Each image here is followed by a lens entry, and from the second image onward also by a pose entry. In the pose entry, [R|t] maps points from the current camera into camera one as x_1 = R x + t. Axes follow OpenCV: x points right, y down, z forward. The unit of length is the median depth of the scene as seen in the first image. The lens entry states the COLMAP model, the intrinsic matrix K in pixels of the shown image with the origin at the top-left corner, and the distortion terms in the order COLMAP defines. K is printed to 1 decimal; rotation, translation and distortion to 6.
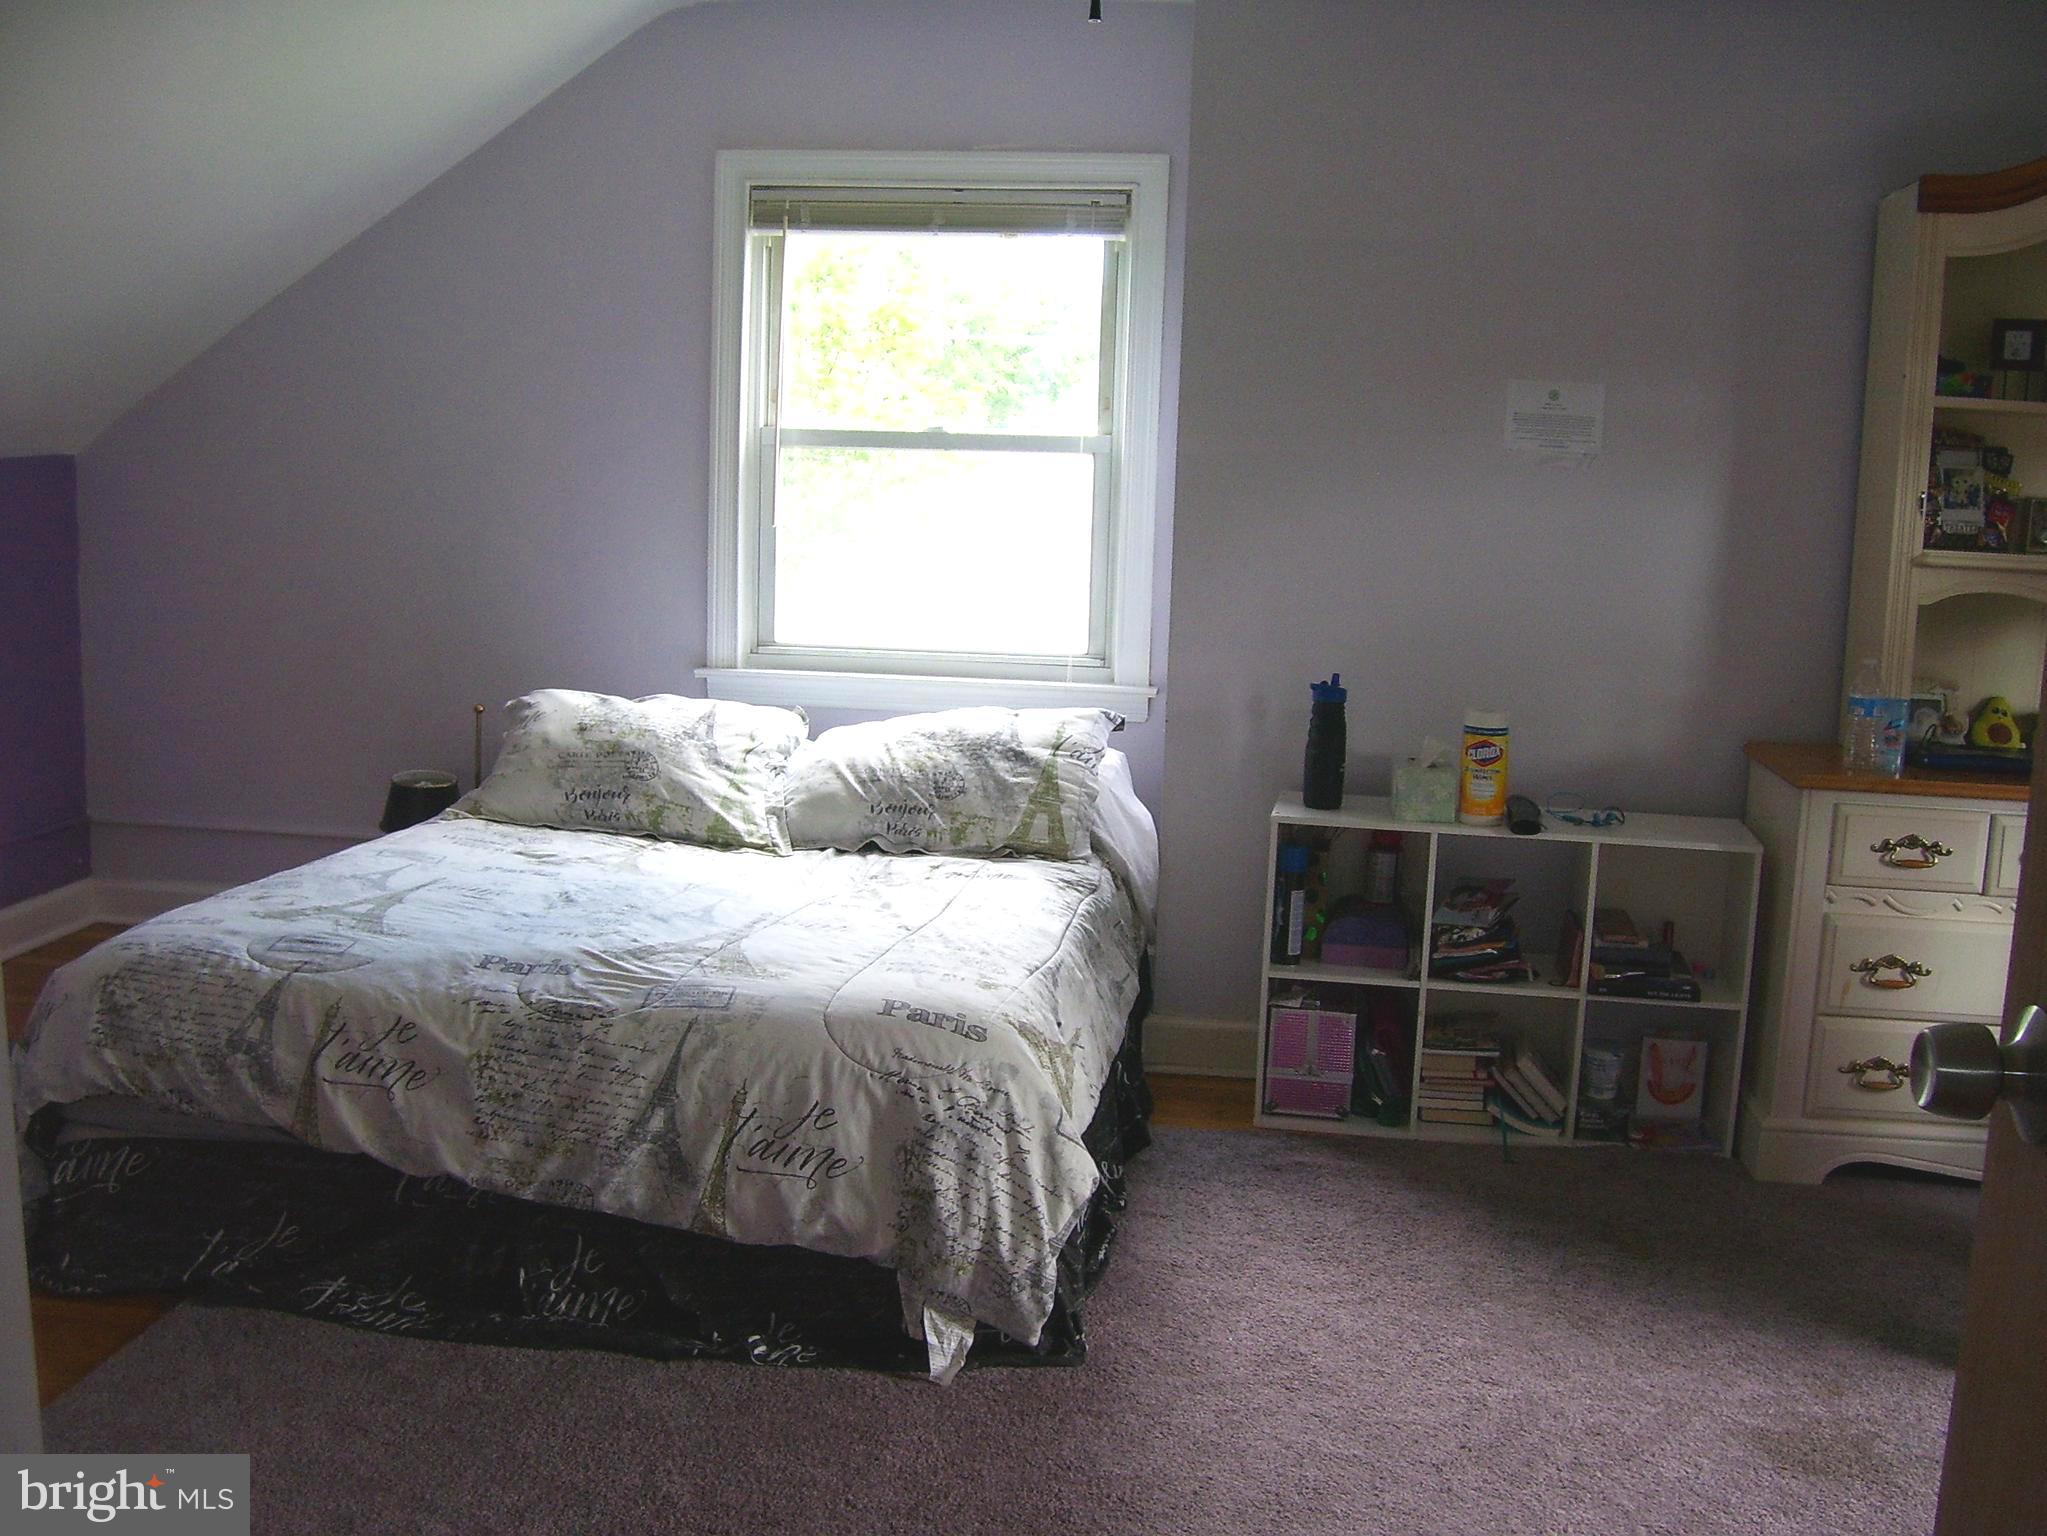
lens RADIAL K [[2063.2, 0, 1038.0], [0, 2063.2, 798.0], [0, 0, 1]] dist [-0.182457, 0.181943]
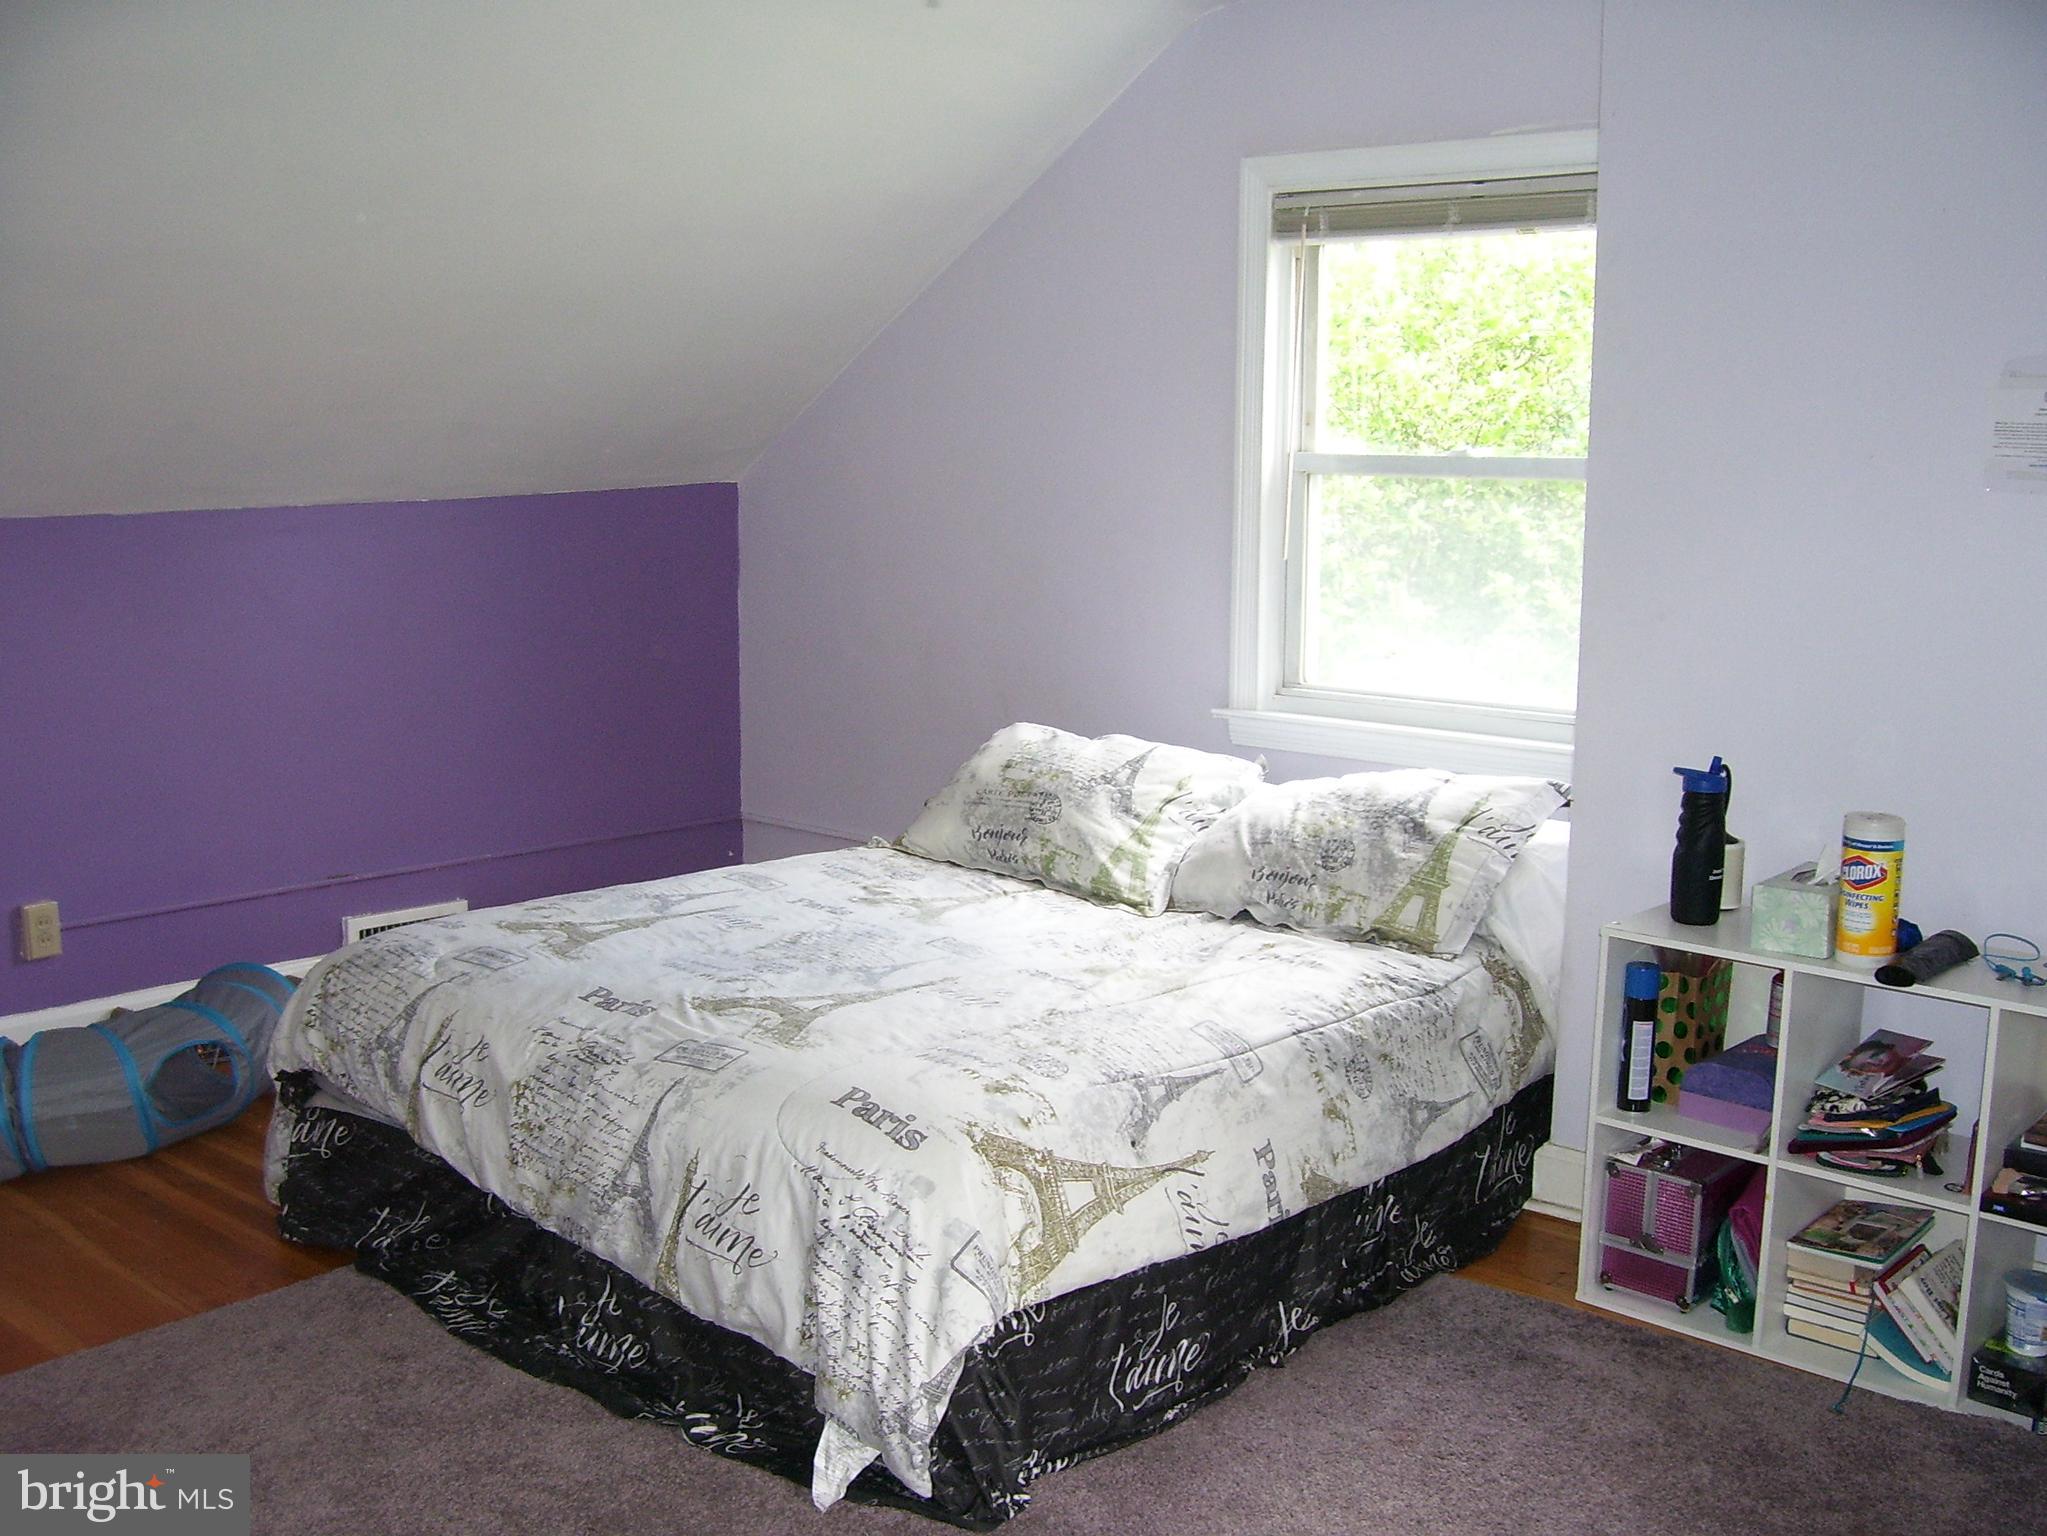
lens RADIAL K [[2063.2, 0, 1038.0], [0, 2063.2, 798.0], [0, 0, 1]] dist [-0.182457, 0.181943]
pose [[0.833070, 0.068739, -0.548879, 0.386709], [-0.072040, 0.997280, 0.015553, -0.040746], [0.548456, 0.026585, 0.835757, 0.215879]]
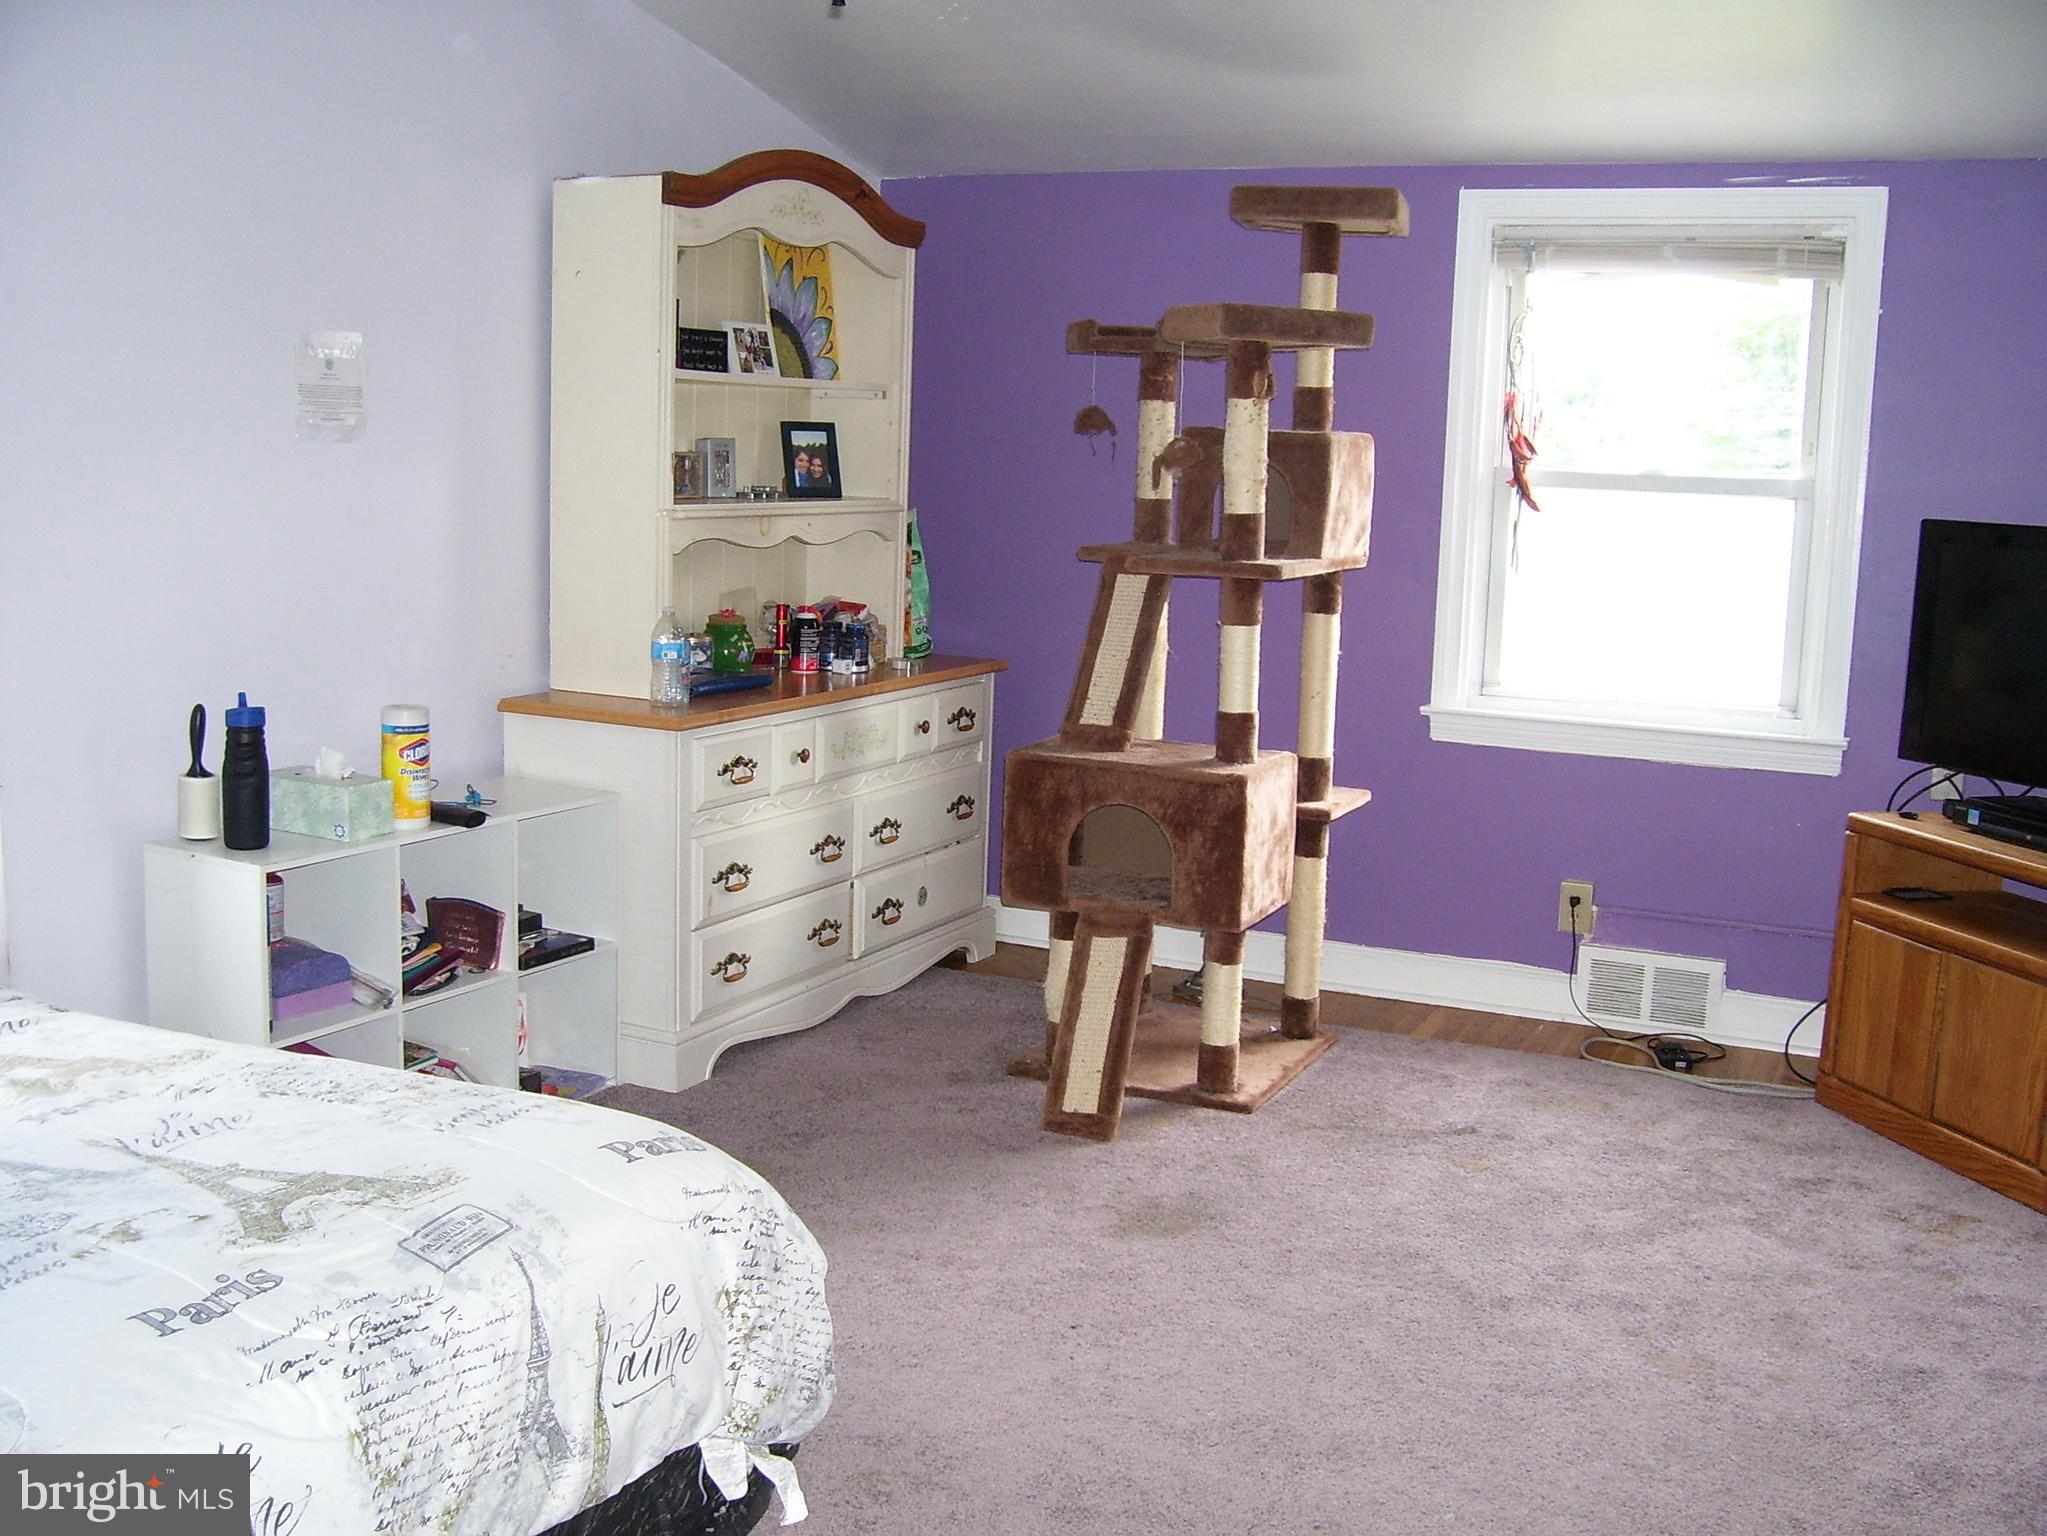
lens RADIAL K [[2063.2, 0, 1038.0], [0, 2063.2, 798.0], [0, 0, 1]] dist [-0.182457, 0.181943]
pose [[0.313258, -0.183514, 0.931768, -0.591685], [0.131357, 0.980093, 0.148870, -0.107358], [-0.940539, 0.075759, 0.331128, 0.440162]]
